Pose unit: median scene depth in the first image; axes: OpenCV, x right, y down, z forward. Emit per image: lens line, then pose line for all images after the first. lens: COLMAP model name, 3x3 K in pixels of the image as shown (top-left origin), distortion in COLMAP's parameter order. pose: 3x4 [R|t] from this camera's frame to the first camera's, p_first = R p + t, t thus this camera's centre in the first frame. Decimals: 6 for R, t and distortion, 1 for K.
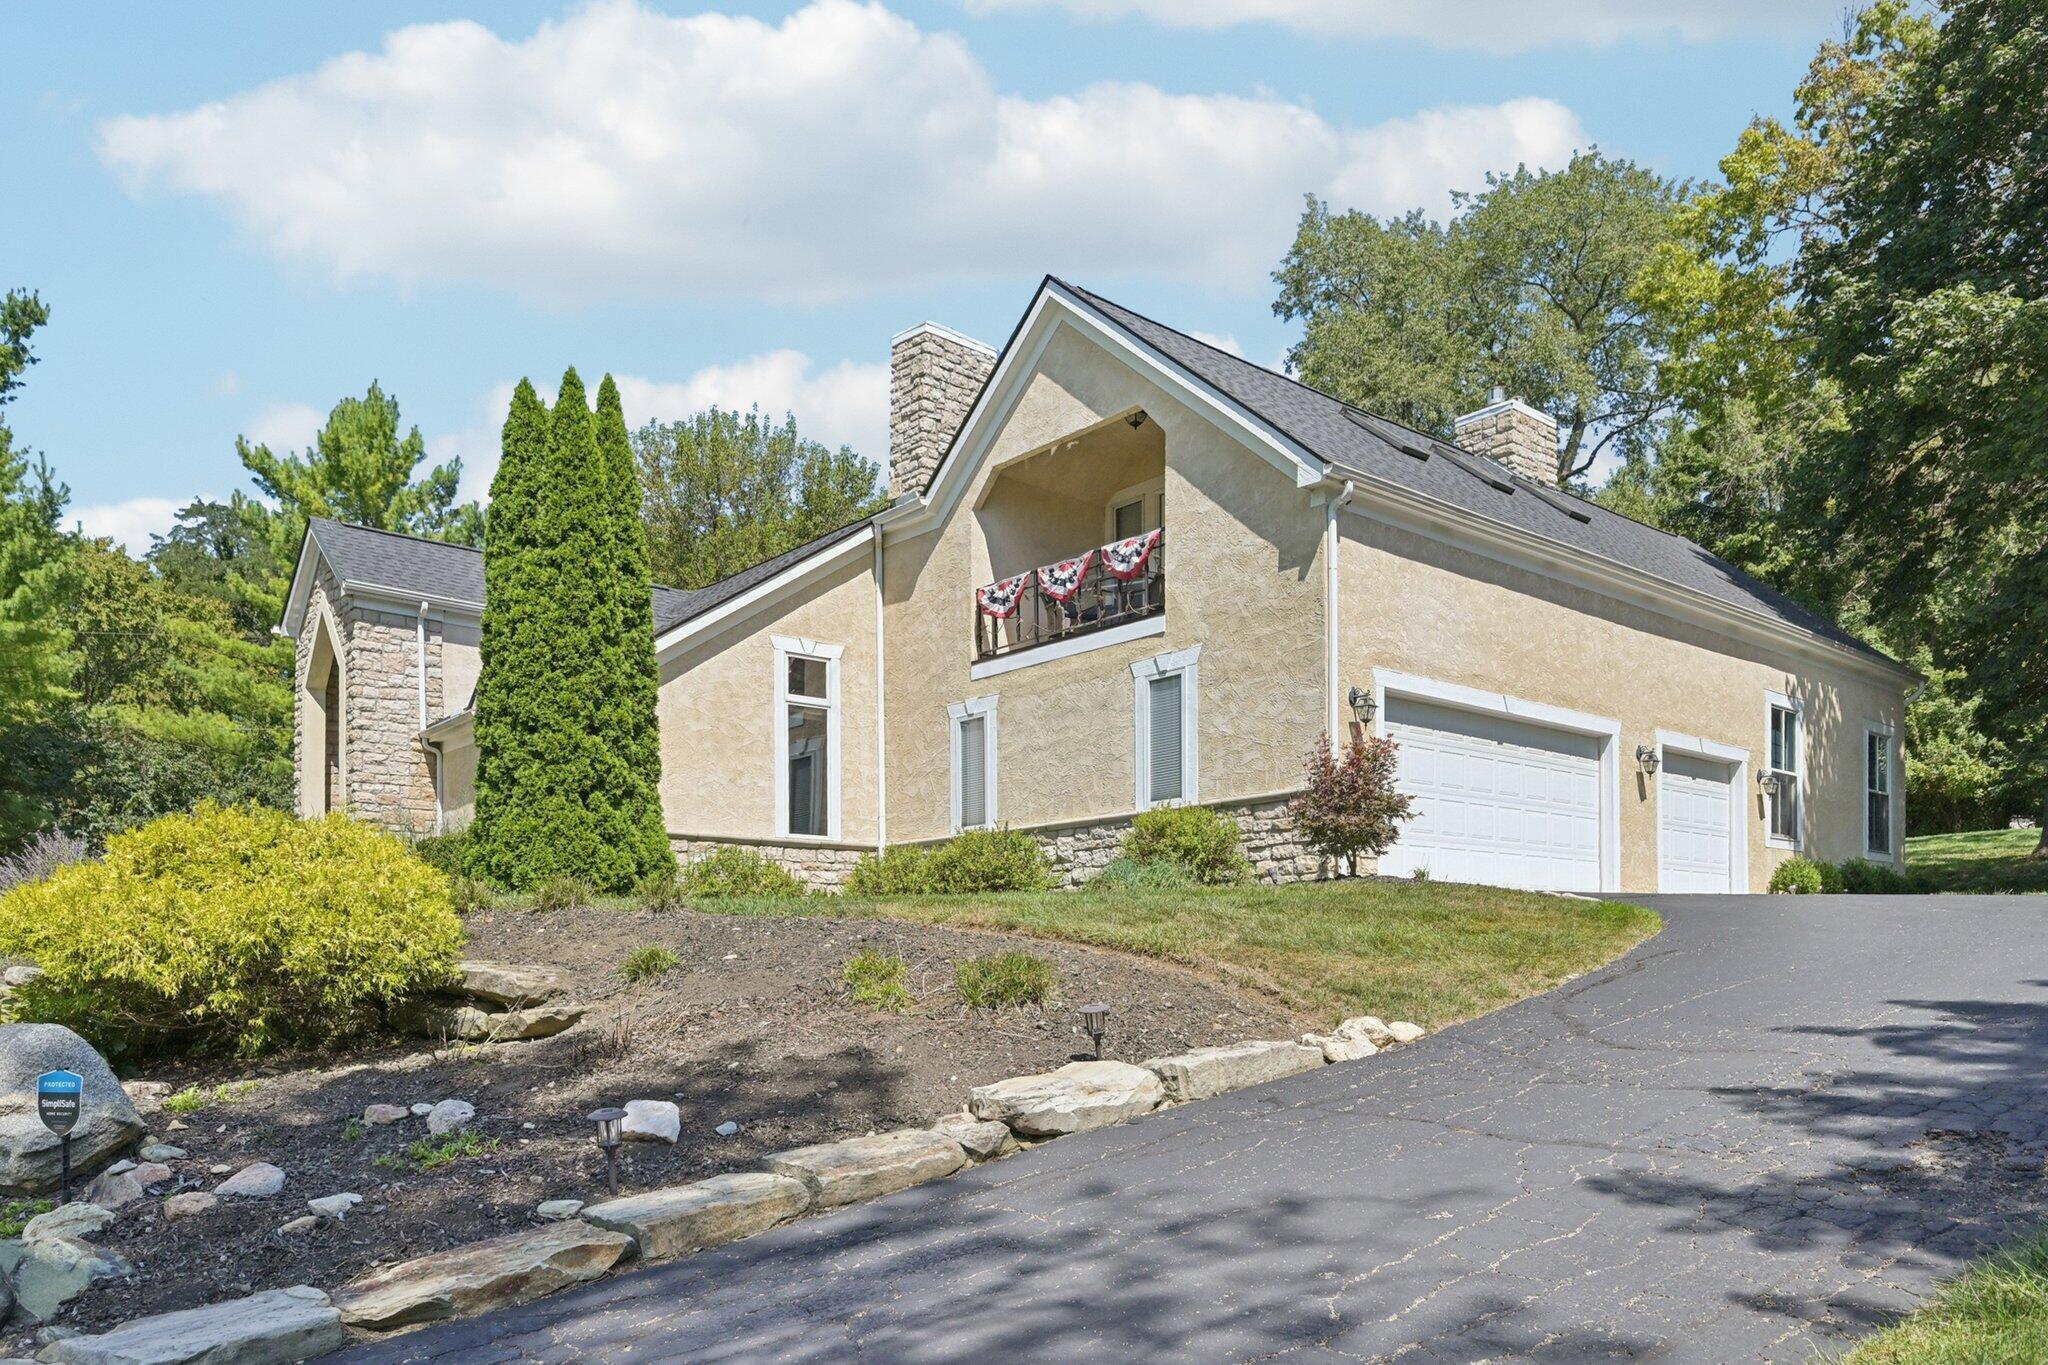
lens RADIAL K [[1469.7, 0, 1044.0], [0, 1469.7, 995.9], [0, 0, 1]] dist [-0.001586, -0.002285]
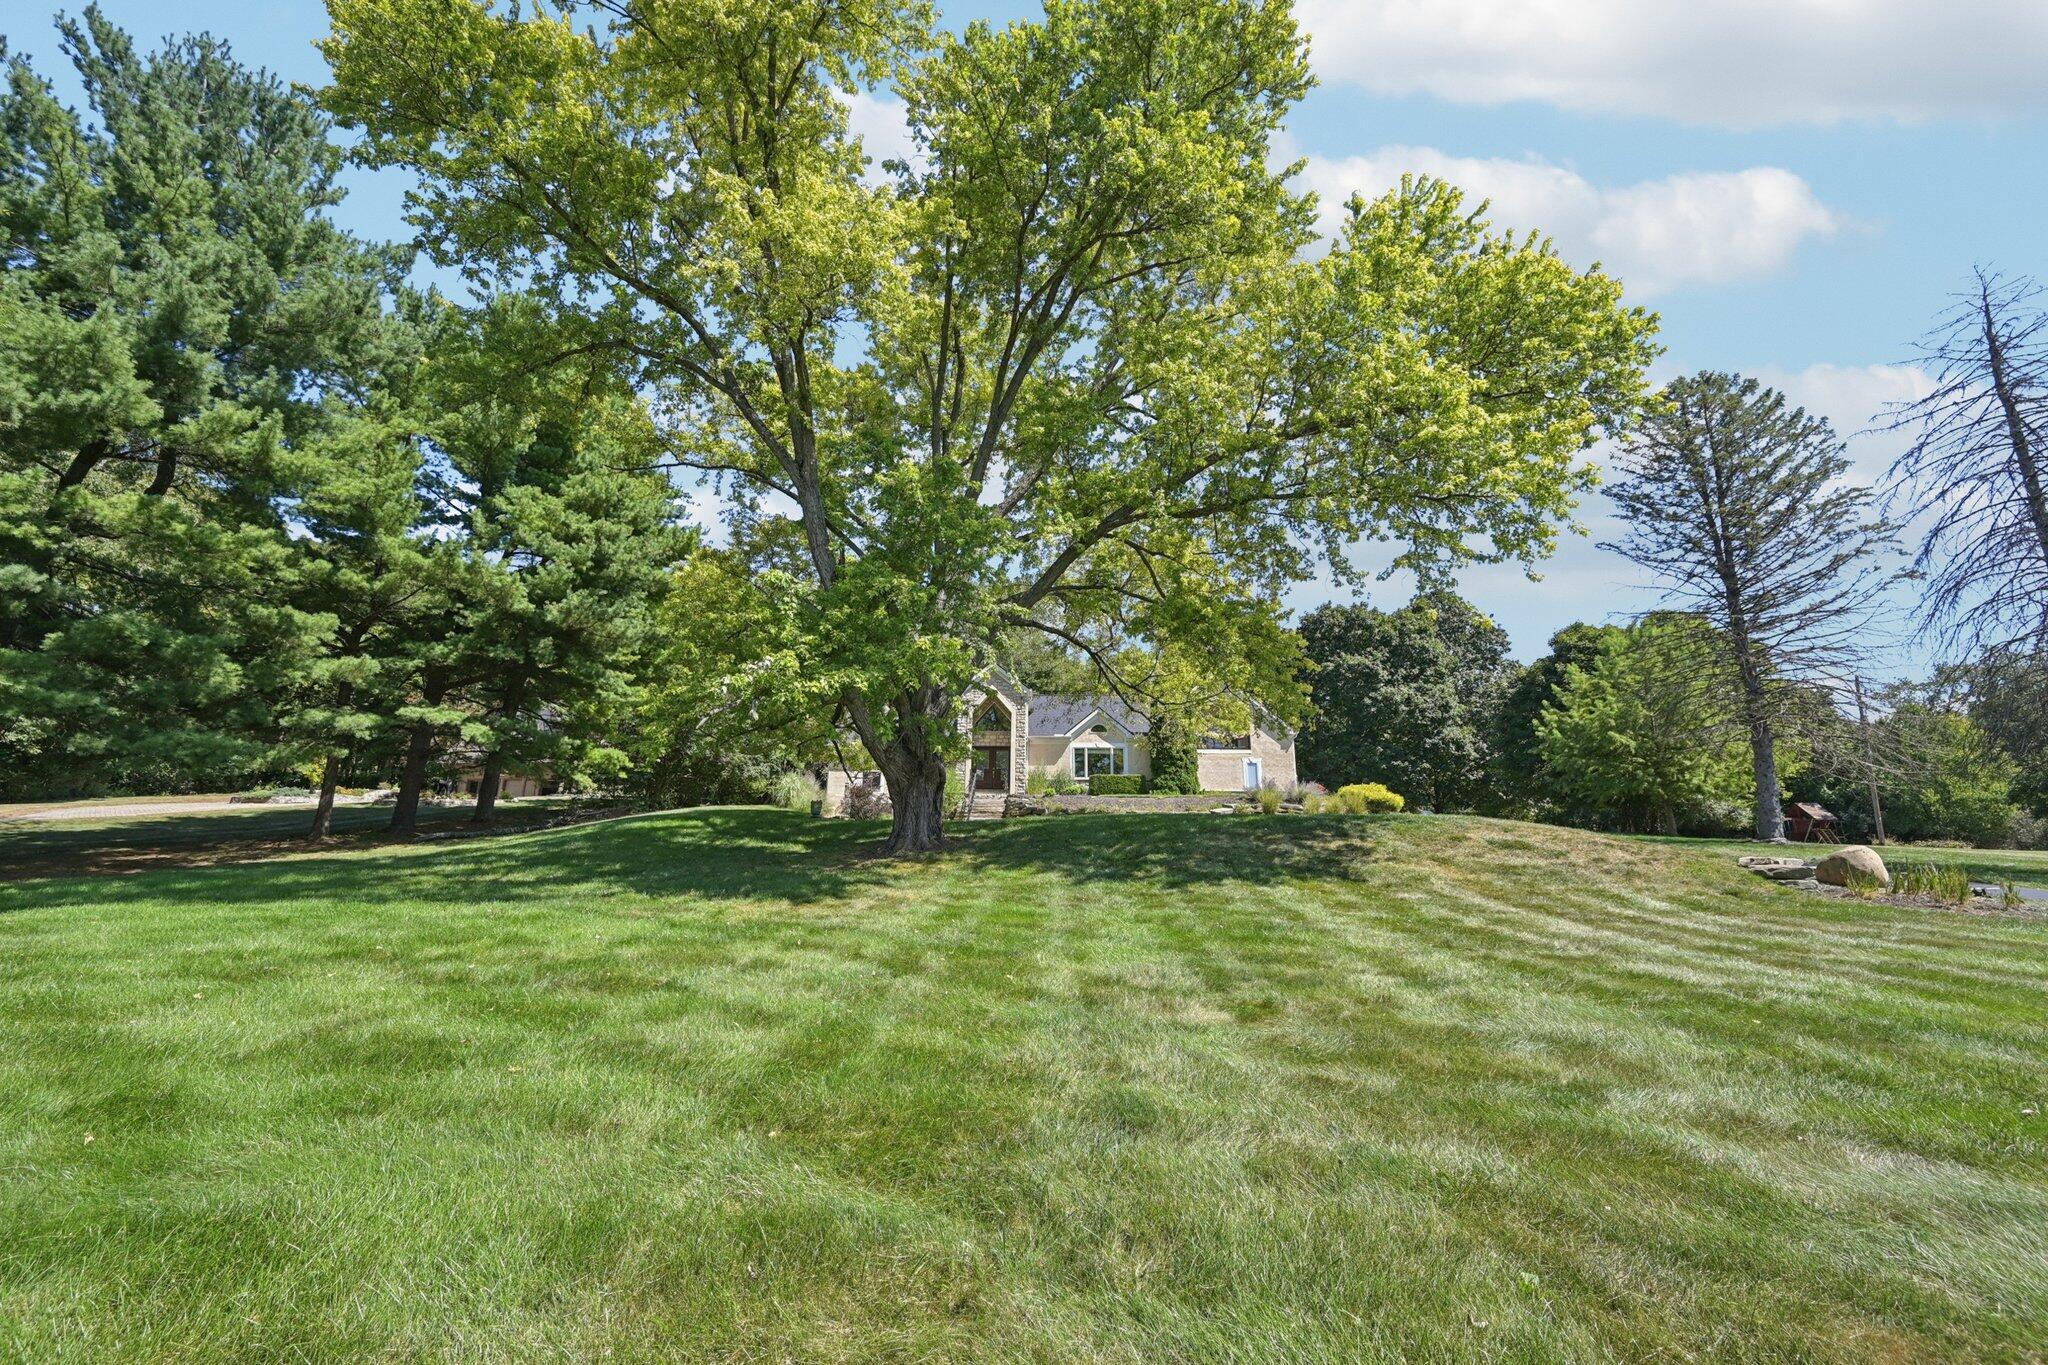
lens RADIAL K [[824.0, 0, 1032.1], [0, 824.0, 664.5], [0, 0, 1]] dist [0.002183, -0.000254]
pose [[0.681514, 0.220090, 0.697925, -1.932511], [-0.014425, 0.957558, -0.287879, 0.208373], [-0.731663, 0.186126, 0.655764, -0.224605]]
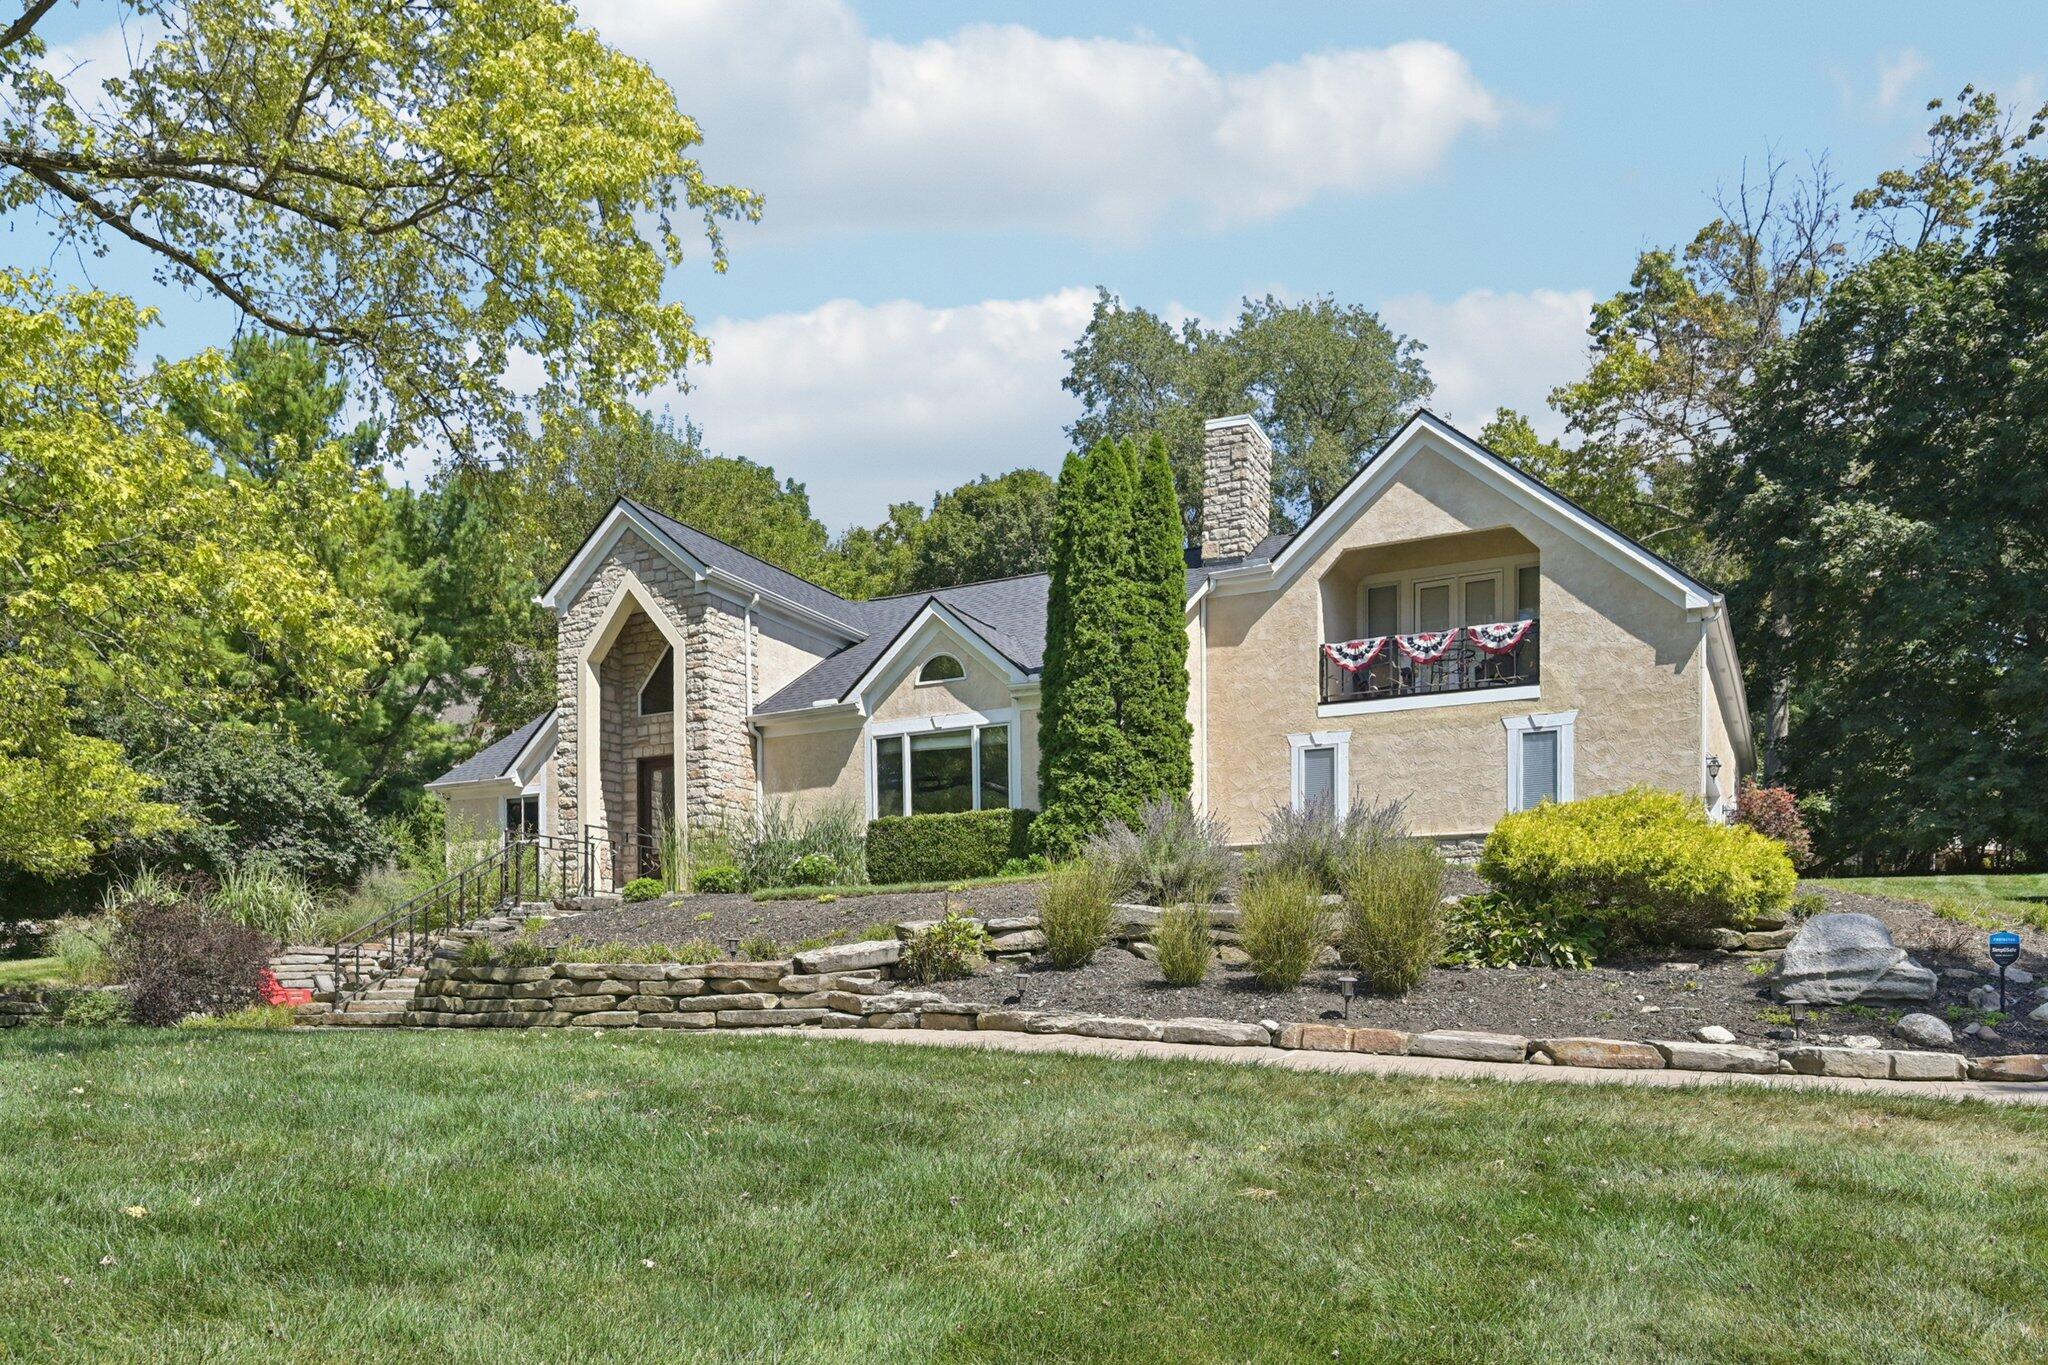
lens RADIAL K [[1469.7, 0, 1017.8], [0, 1469.7, 1066.7], [0, 0, 1]] dist [-0.001586, -0.002285]
pose [[0.934244, 0.002154, 0.356628, -0.712102], [-0.010998, 0.999680, 0.022773, 0.055250], [-0.356465, -0.025198, 0.933969, -0.083039]]
